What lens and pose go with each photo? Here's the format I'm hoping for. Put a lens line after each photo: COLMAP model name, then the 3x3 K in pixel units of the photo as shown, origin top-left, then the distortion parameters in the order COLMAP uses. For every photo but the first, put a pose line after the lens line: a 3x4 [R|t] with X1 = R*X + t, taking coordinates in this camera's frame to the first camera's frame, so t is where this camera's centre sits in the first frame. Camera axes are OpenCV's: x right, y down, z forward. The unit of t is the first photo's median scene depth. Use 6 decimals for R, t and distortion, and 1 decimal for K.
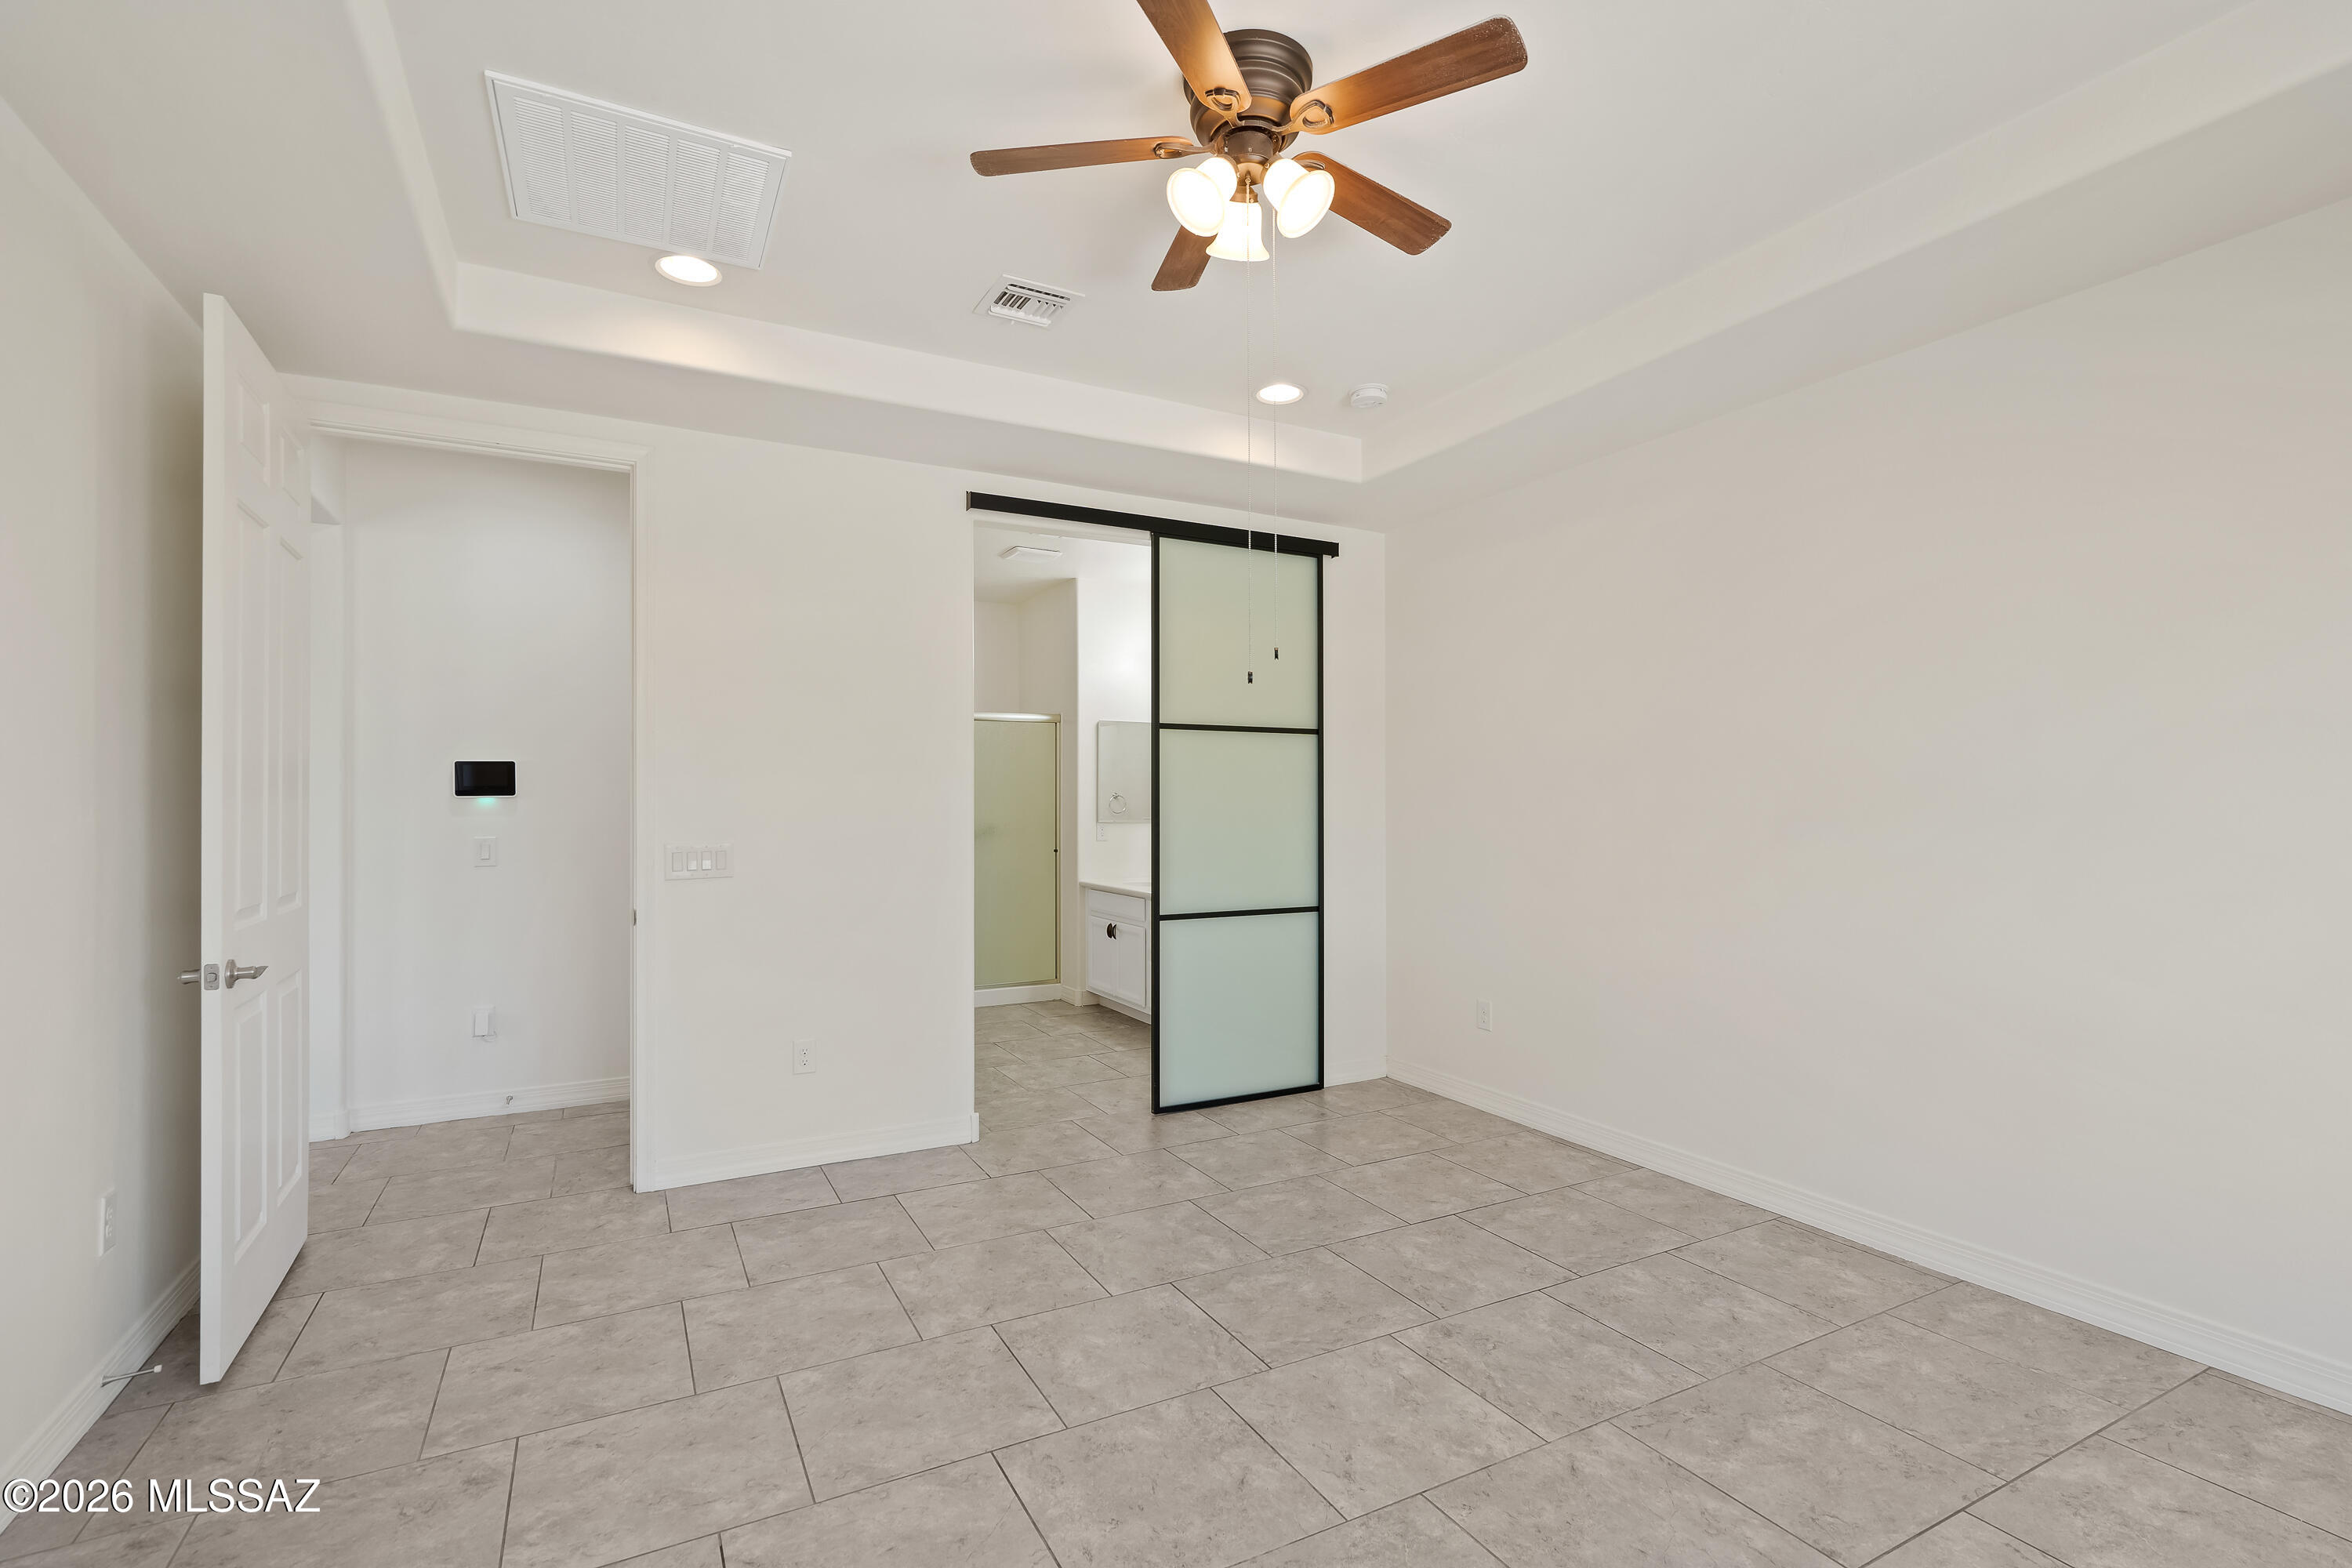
lens RADIAL K [[1073.5, 0, 1176.0], [0, 1073.5, 784.0], [0, 0, 1]] dist [-0.006888, 0.000396]
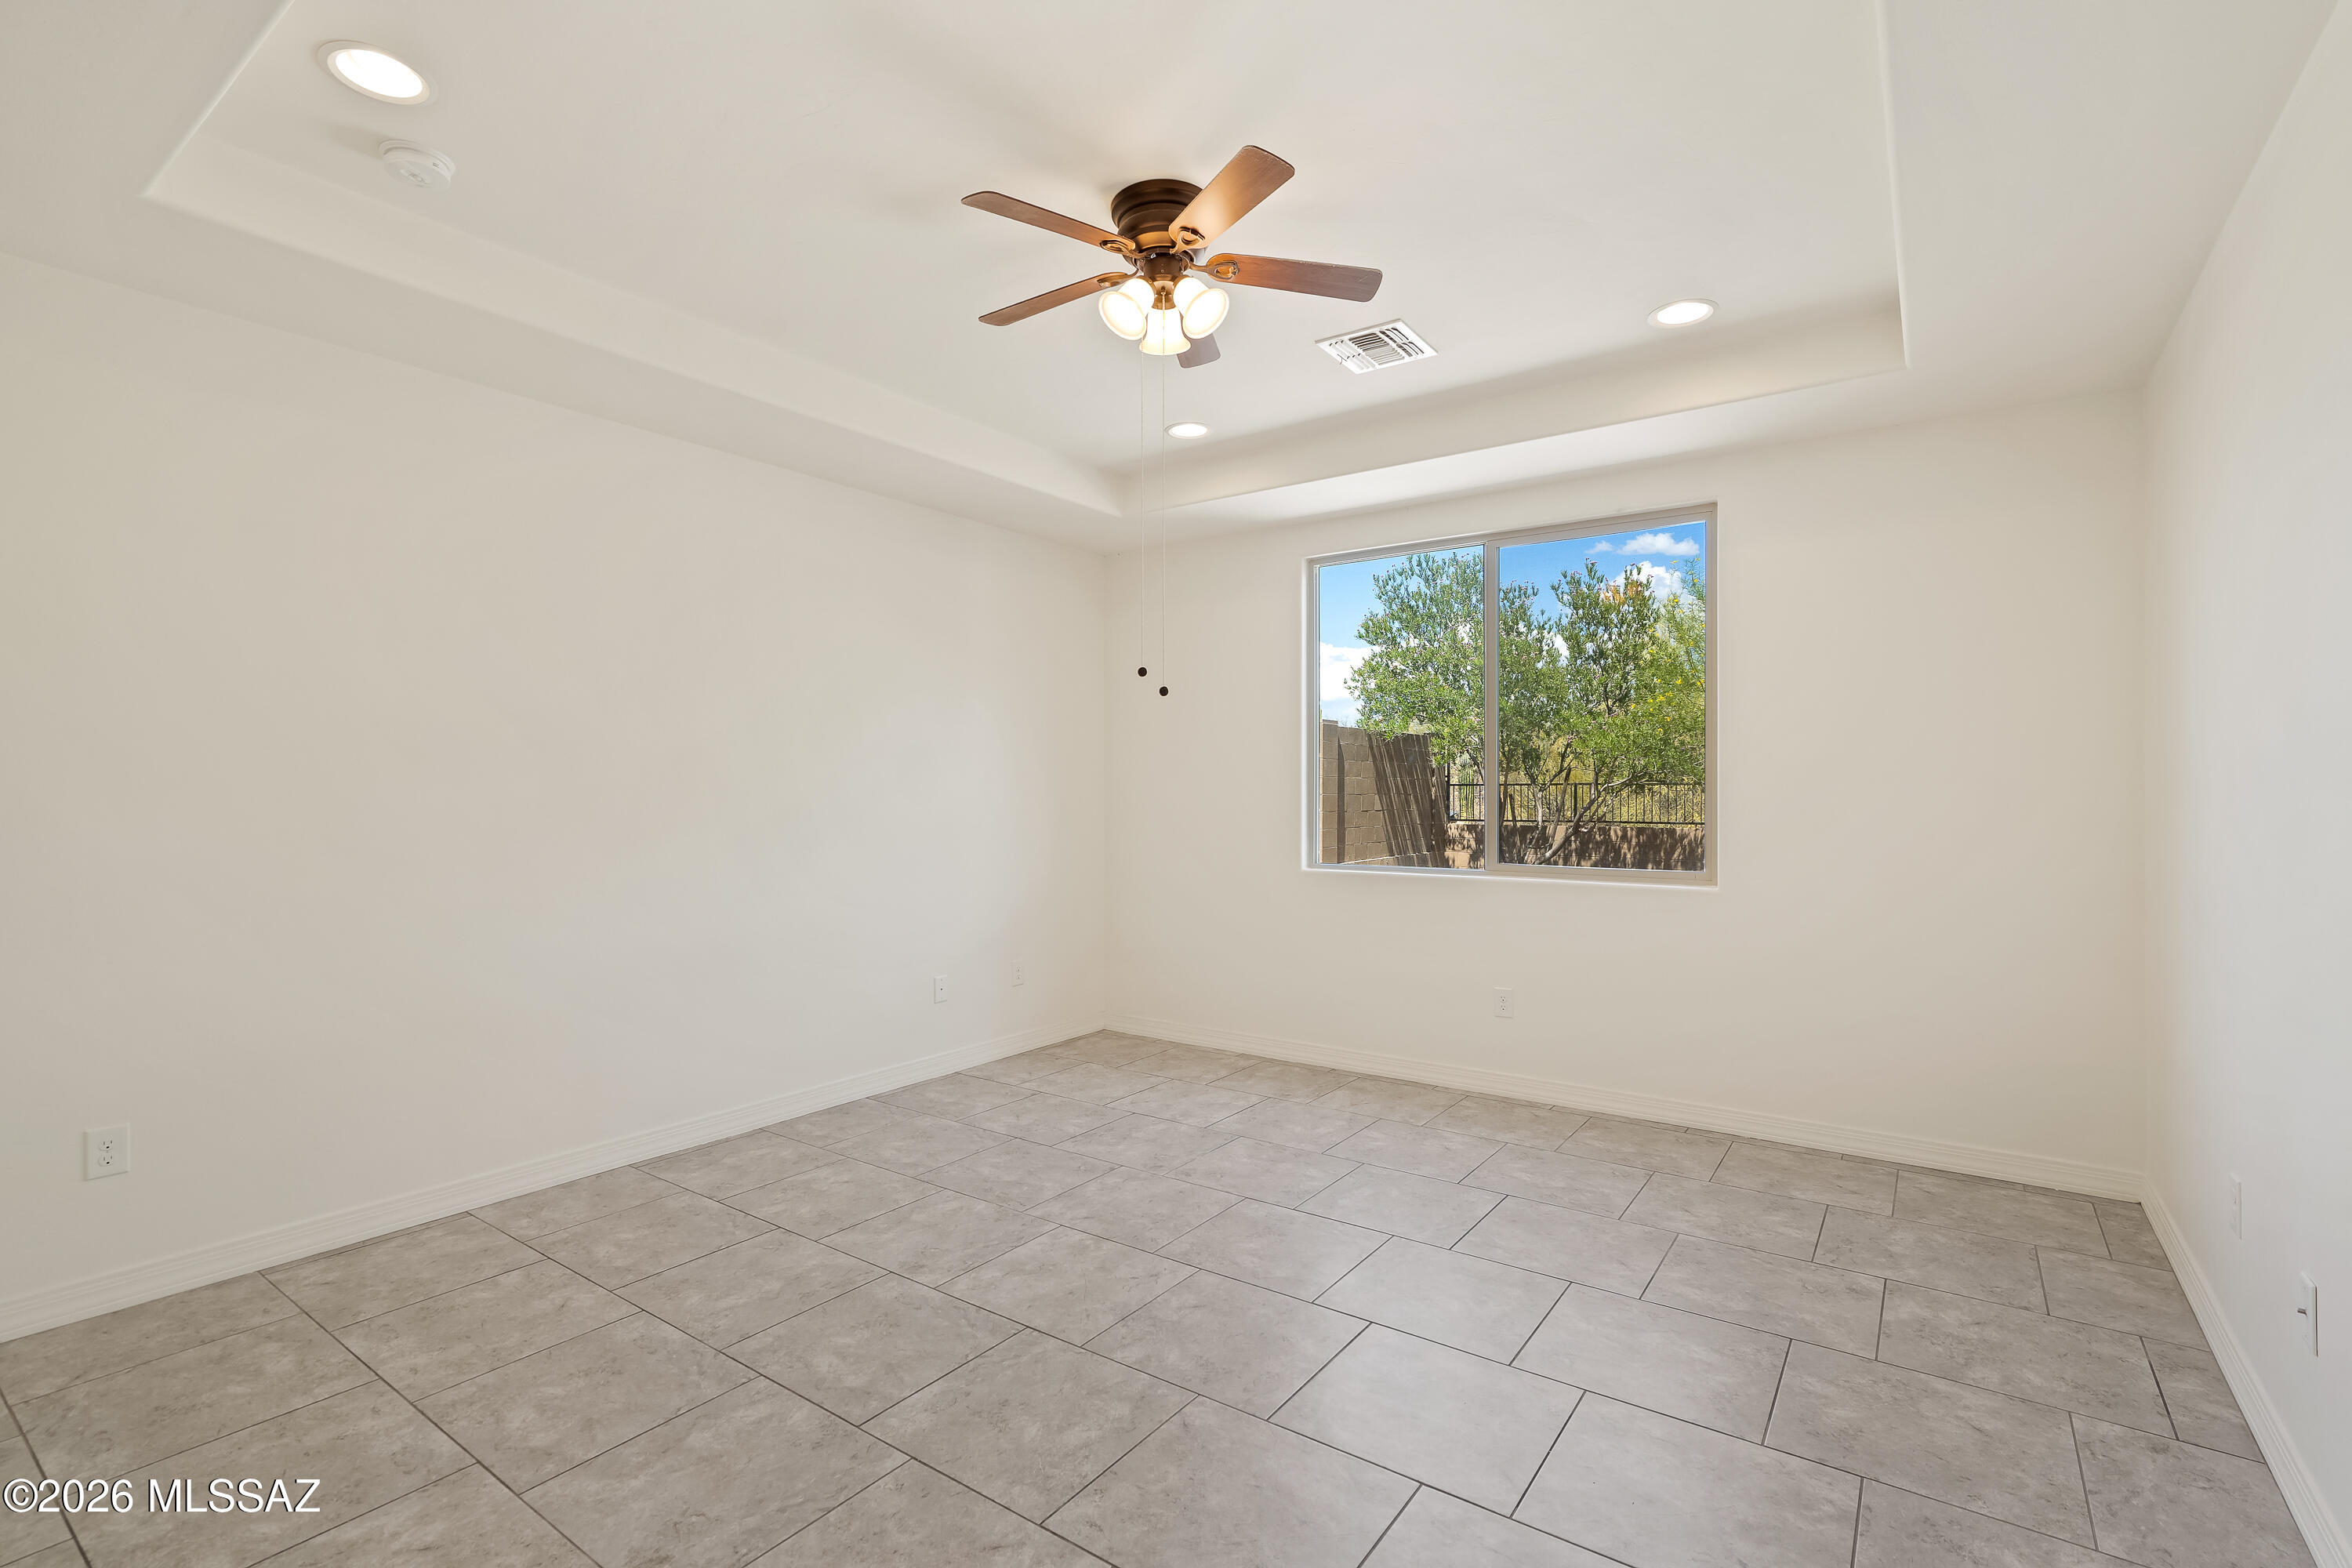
lens RADIAL K [[1073.5, 0, 1176.0], [0, 1073.5, 784.0], [0, 0, 1]] dist [-0.006888, 0.000396]
pose [[-0.442689, 0.006768, 0.896650, -0.785718], [-0.010266, 0.999868, -0.012616, 0.020752], [-0.896616, -0.014789, -0.442561, 1.143861]]
